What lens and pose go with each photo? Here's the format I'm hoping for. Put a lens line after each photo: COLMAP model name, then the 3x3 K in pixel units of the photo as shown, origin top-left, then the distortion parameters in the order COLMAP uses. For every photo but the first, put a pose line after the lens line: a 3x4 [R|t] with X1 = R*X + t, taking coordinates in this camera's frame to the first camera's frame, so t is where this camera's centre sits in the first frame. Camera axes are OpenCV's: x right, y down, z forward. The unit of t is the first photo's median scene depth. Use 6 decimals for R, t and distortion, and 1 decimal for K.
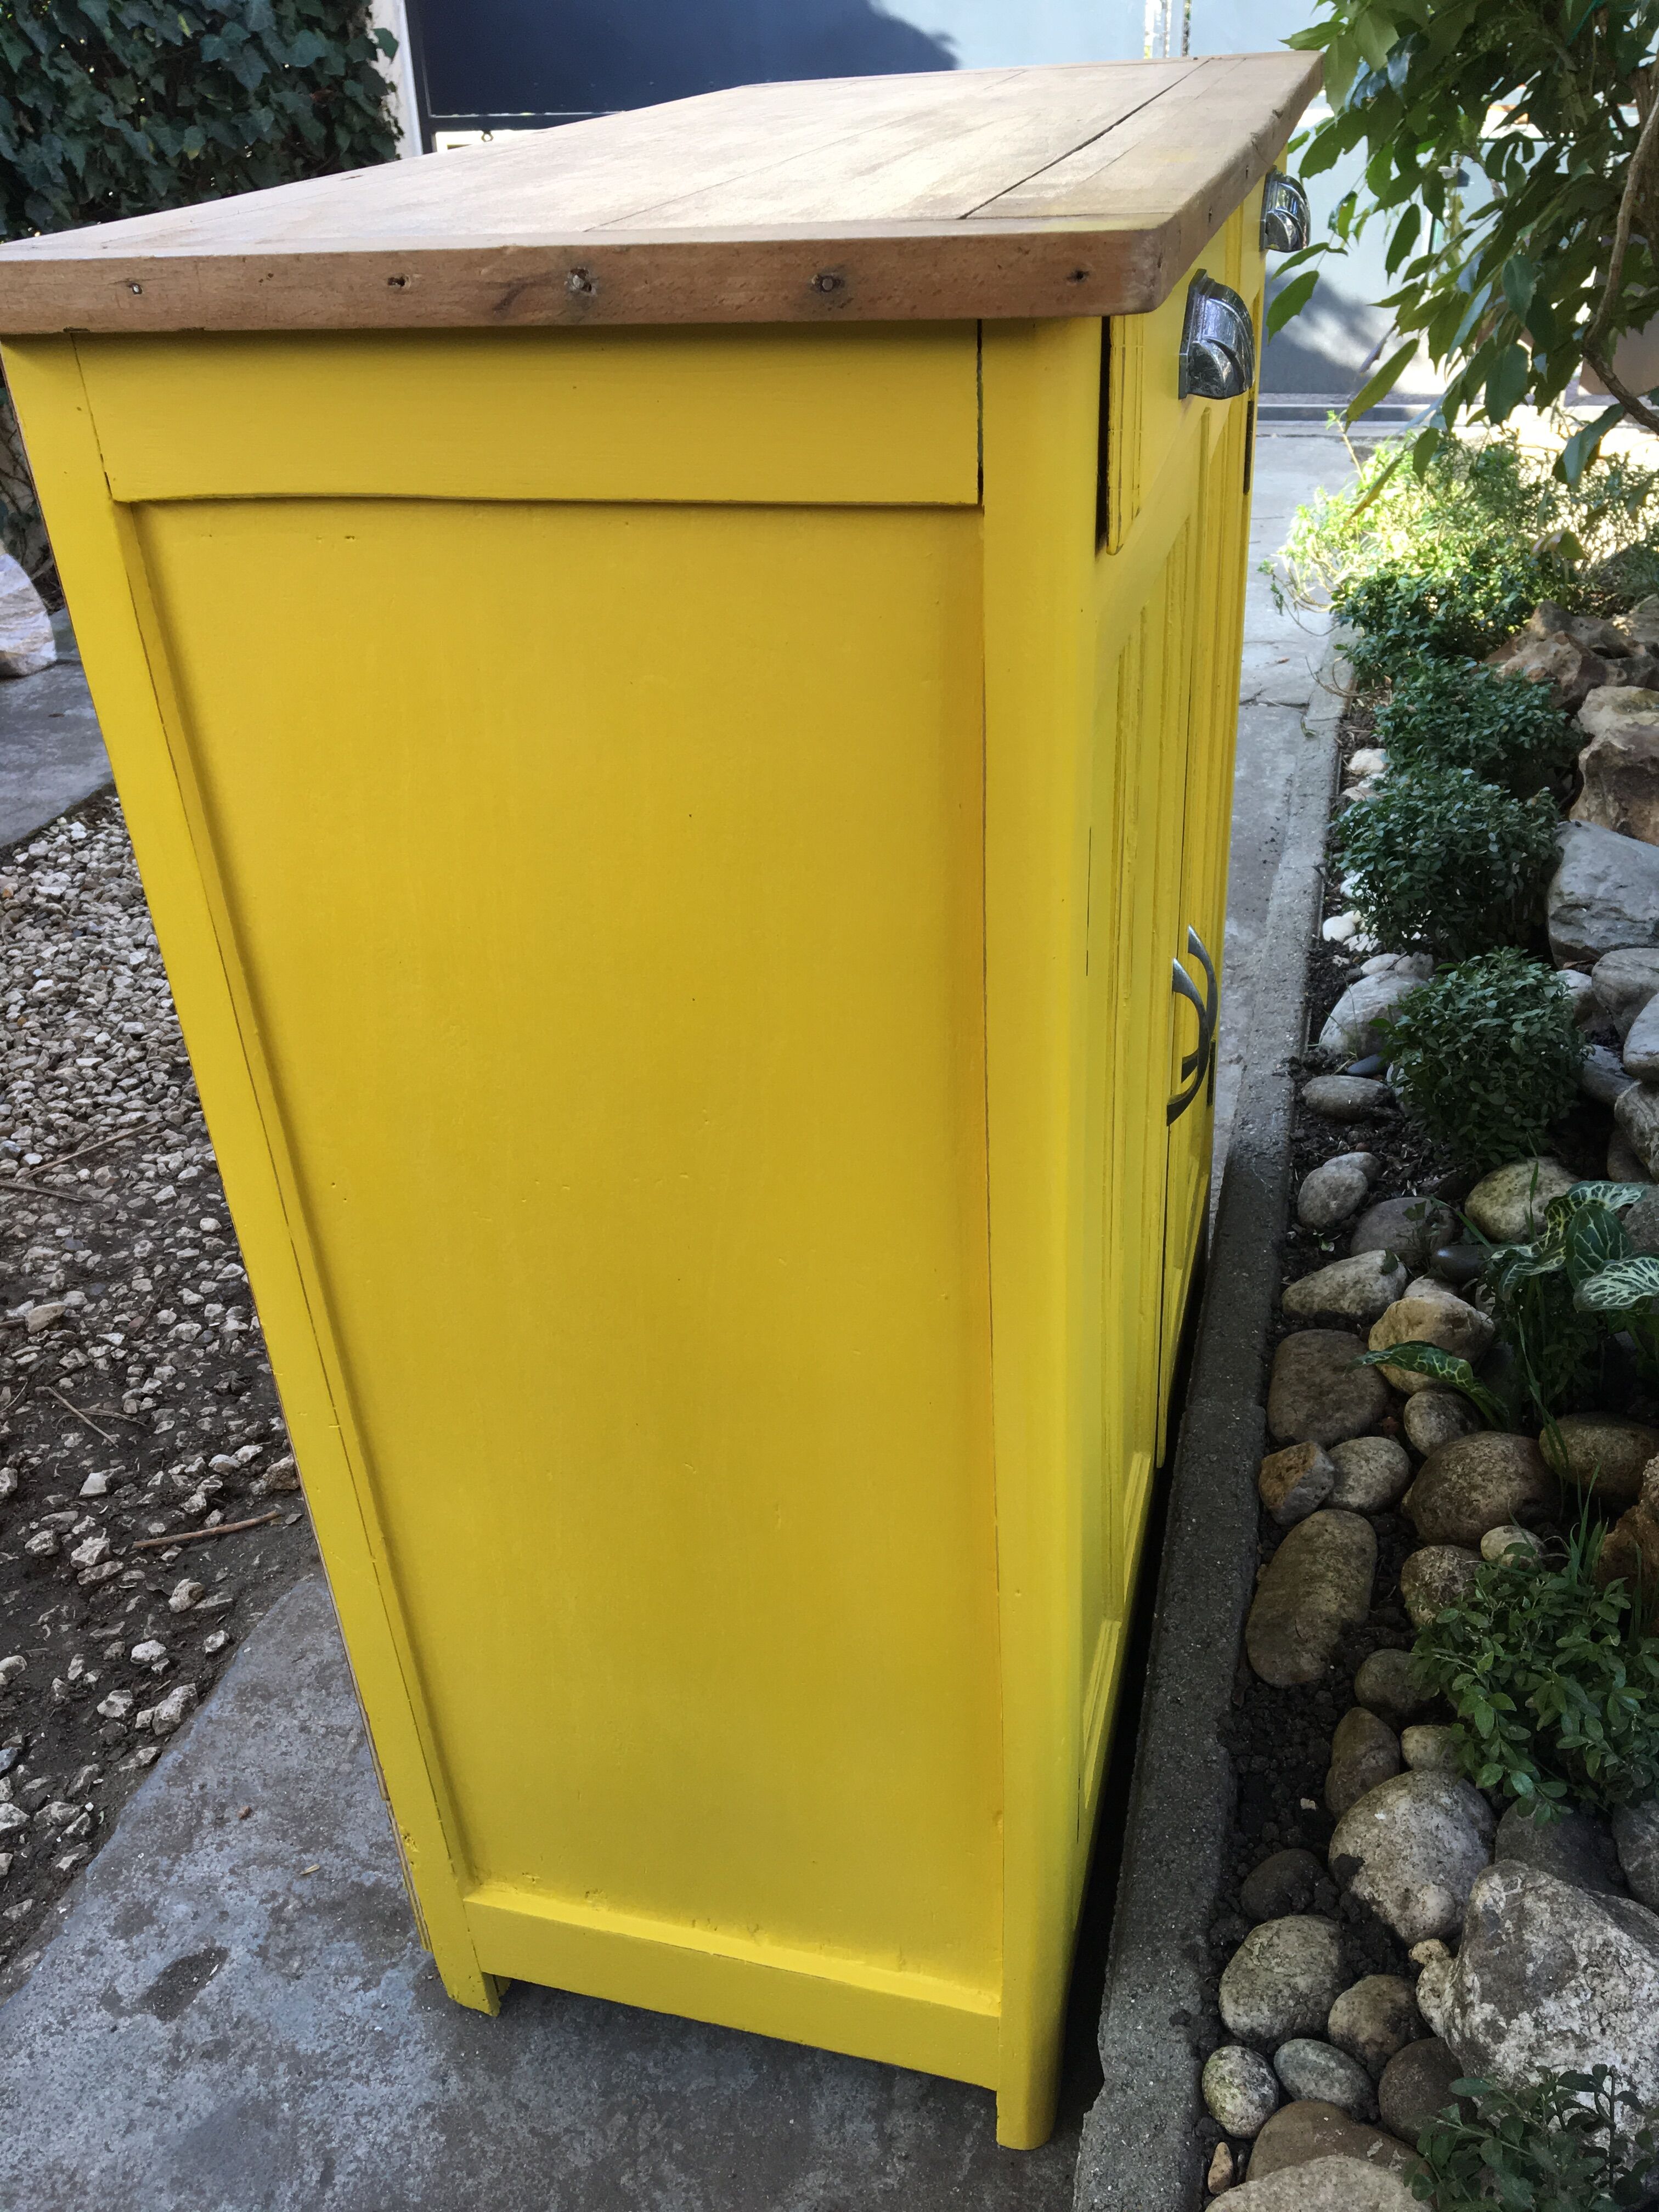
lens RADIAL K [[1867.3, 0, 812.6], [0, 1867.3, 1105.4], [0, 0, 1]] dist [0.065693, -0.092136]
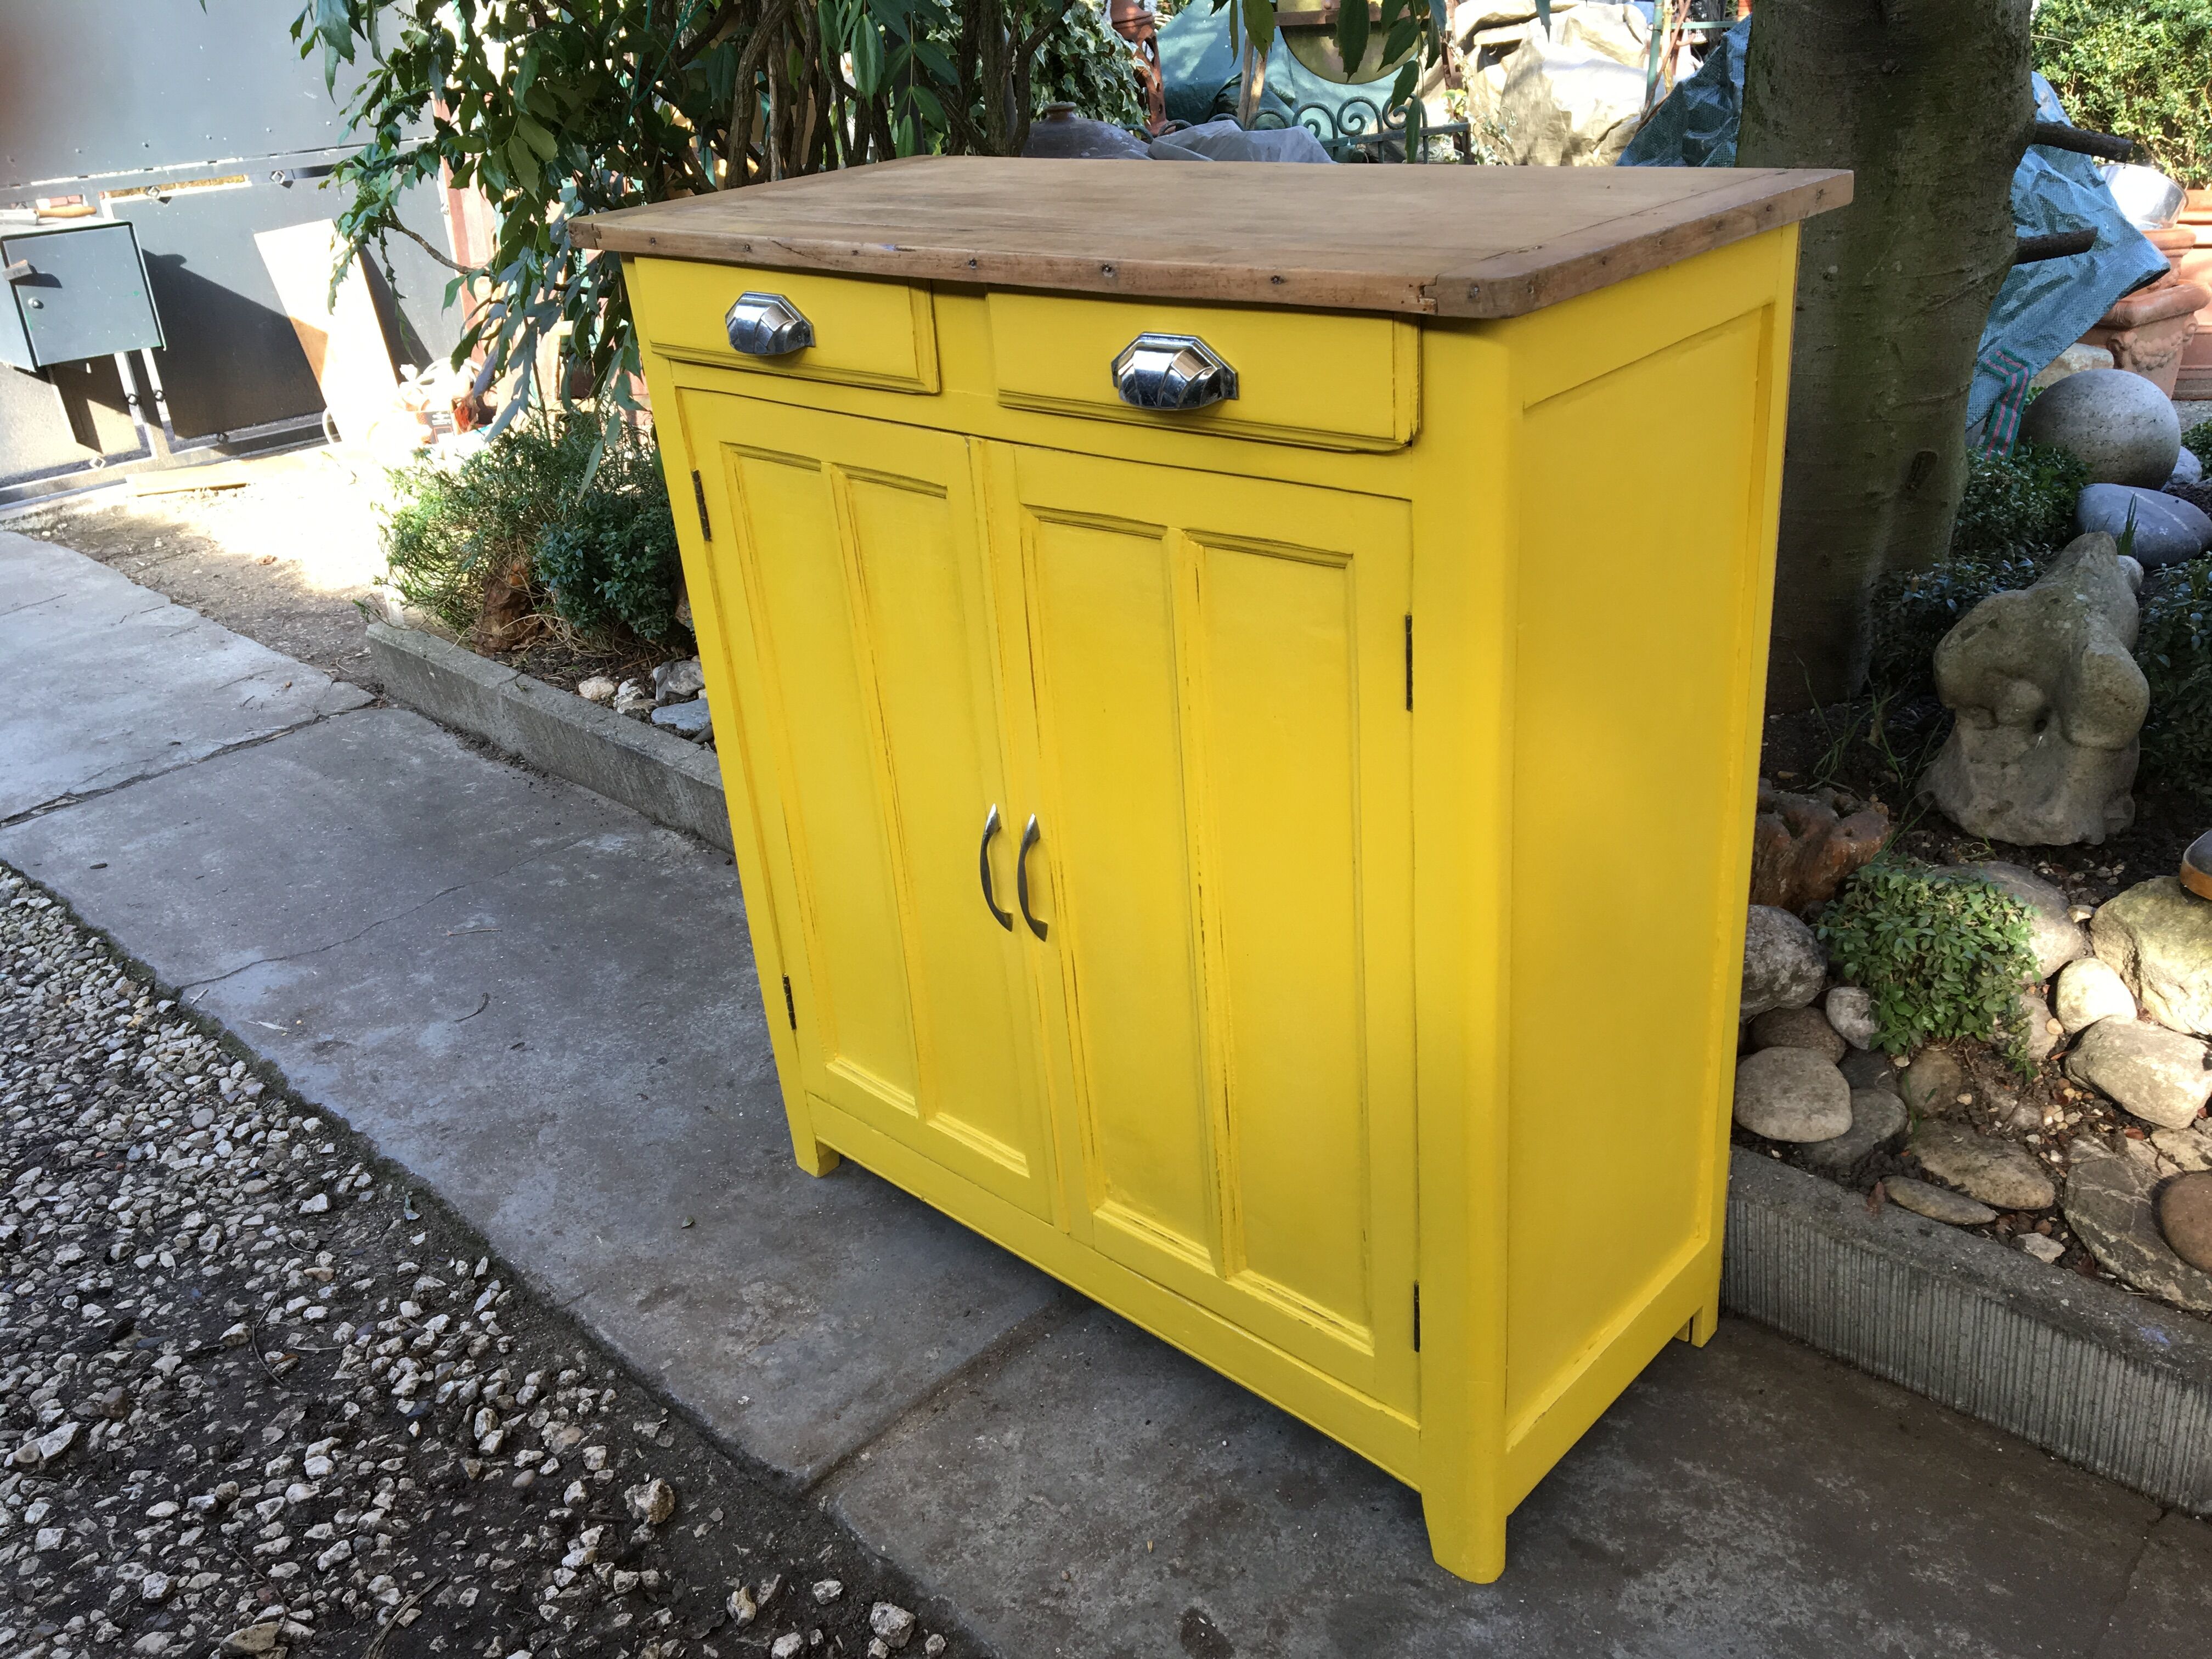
lens RADIAL K [[1867.3, 0, 1100.0], [0, 1867.3, 825.7], [0, 0, 1]] dist [0.065693, -0.092136]
pose [[0.490792, -0.356307, 0.795090, -1.079001], [0.480101, 0.872112, 0.094467, -0.131316], [-0.727067, 0.335359, 0.599089, 0.136912]]
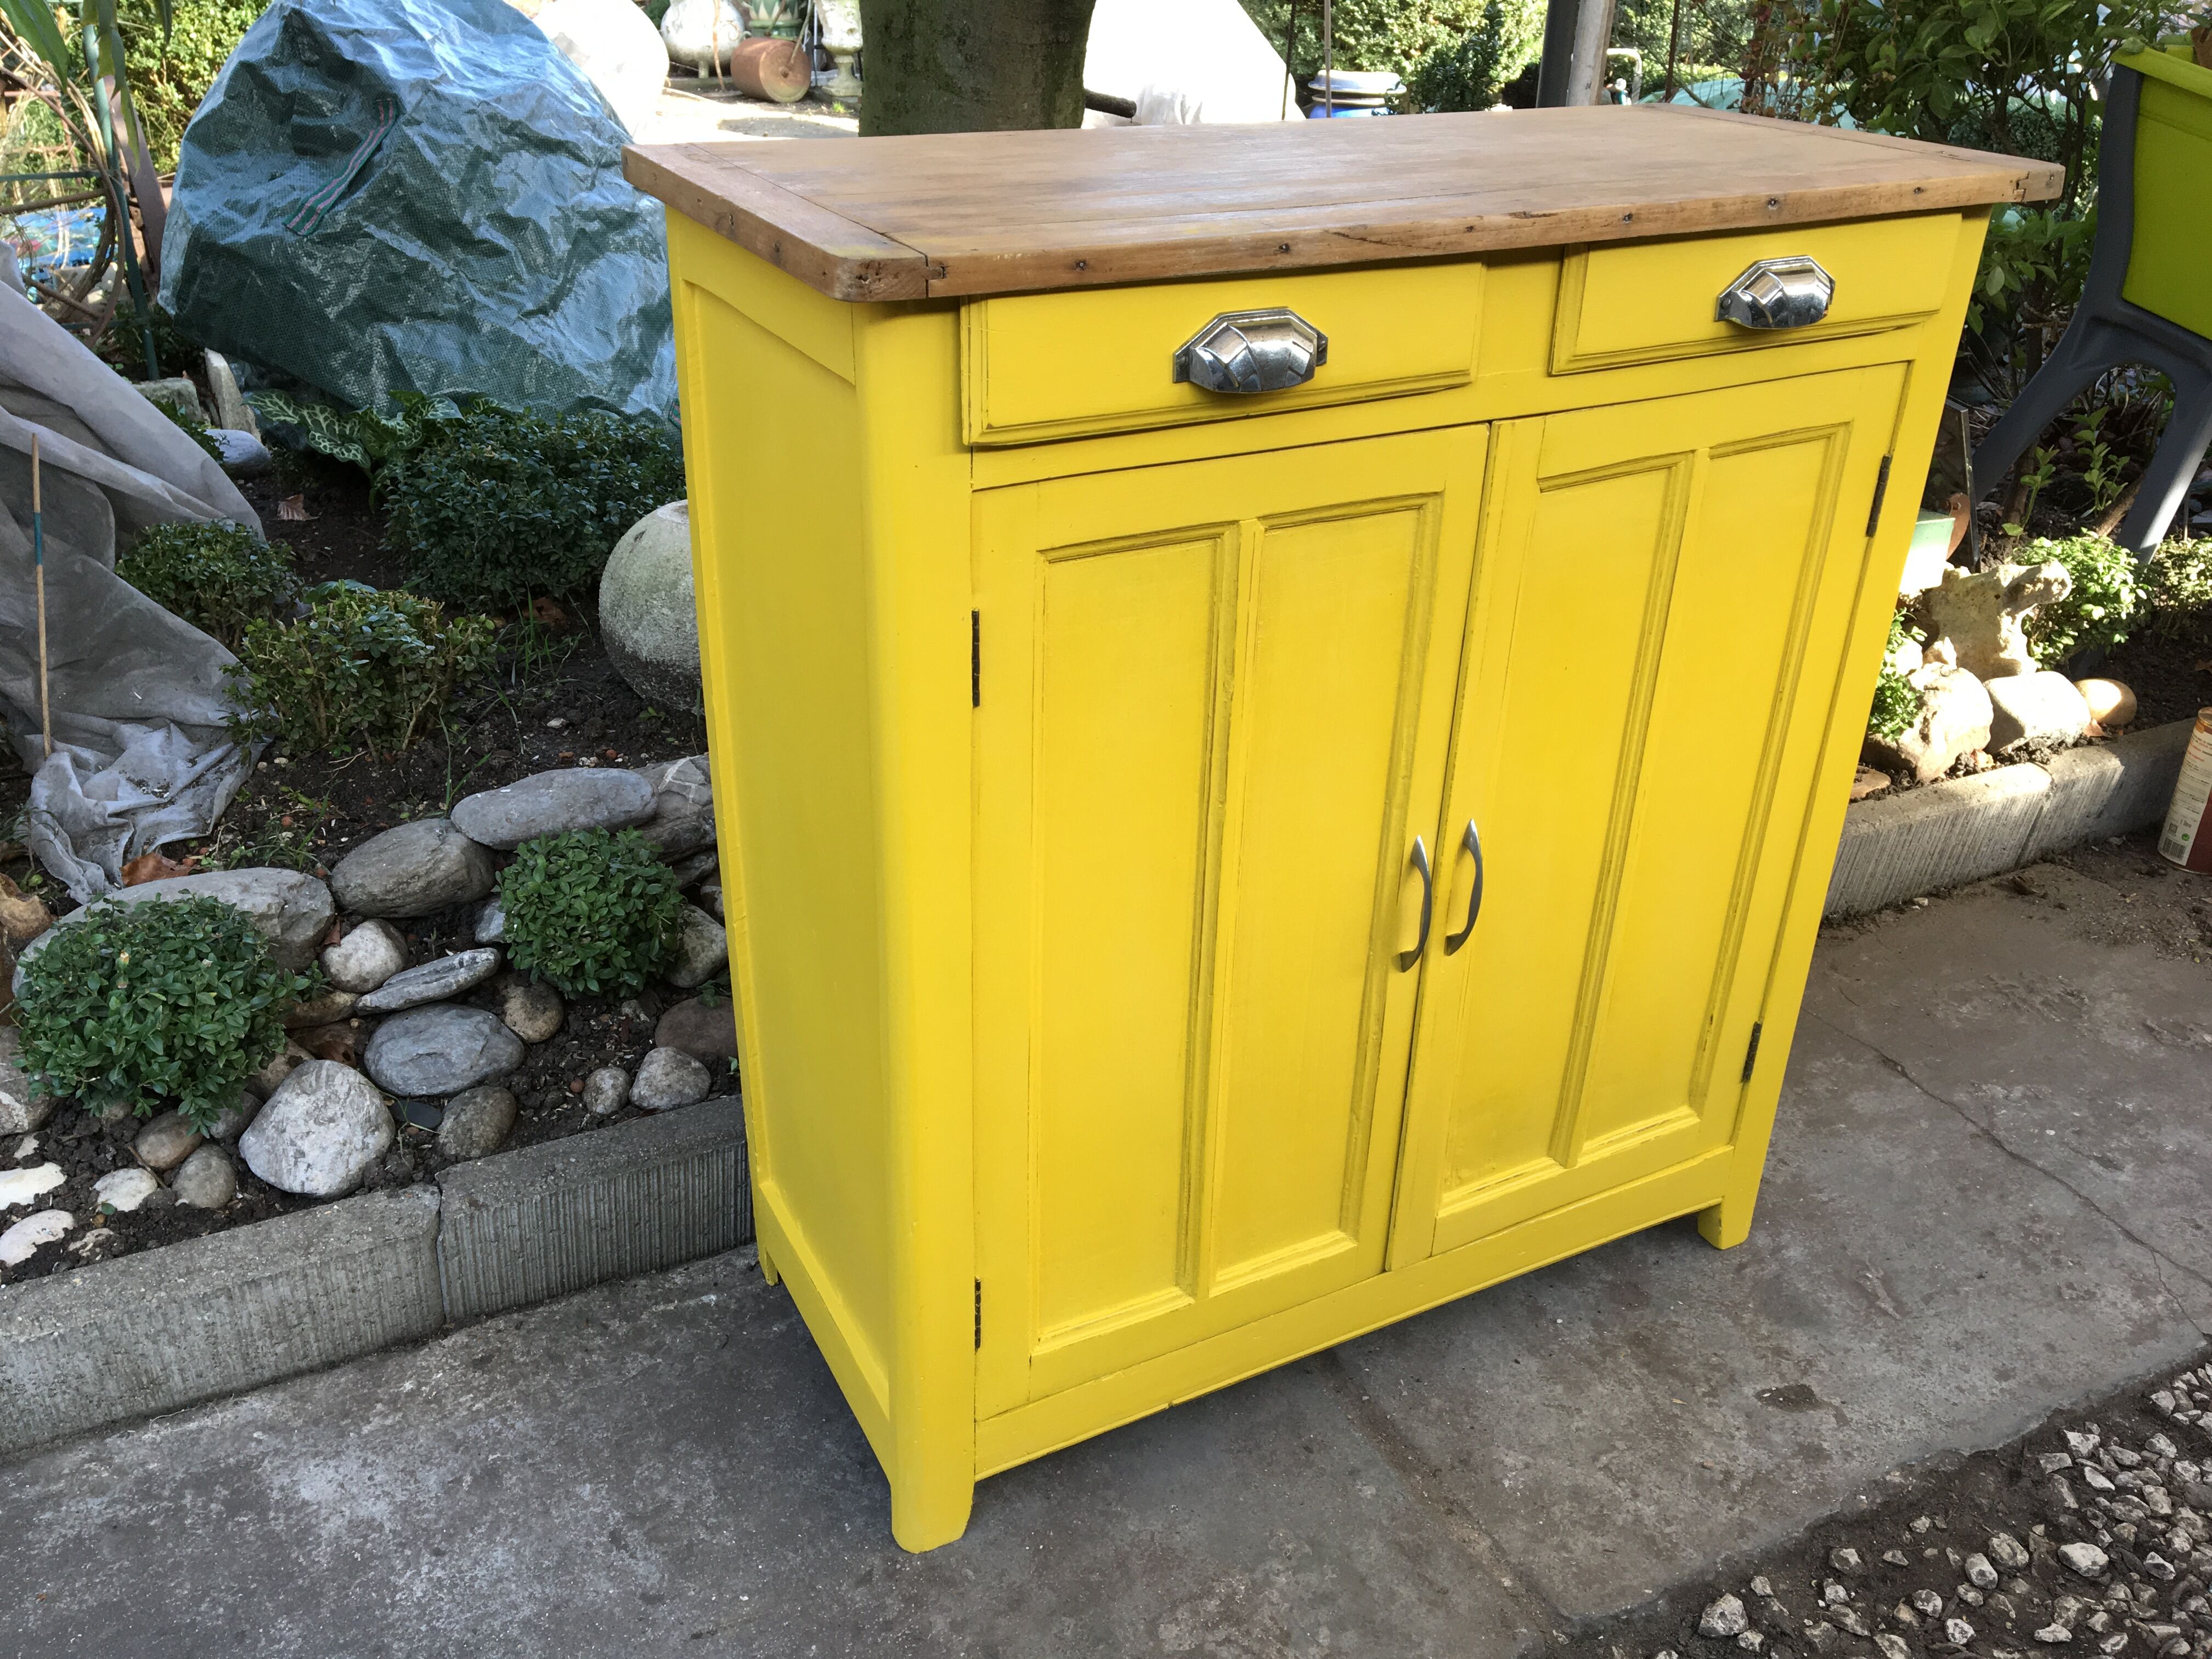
lens RADIAL K [[1867.3, 0, 1104.8], [0, 1867.3, 833.9], [0, 0, 1]] dist [0.065693, -0.092136]
pose [[-0.683032, -0.303906, 0.664160, -0.740639], [0.373760, 0.635809, 0.675315, -0.876239], [-0.627511, 0.709498, -0.320690, 1.384331]]
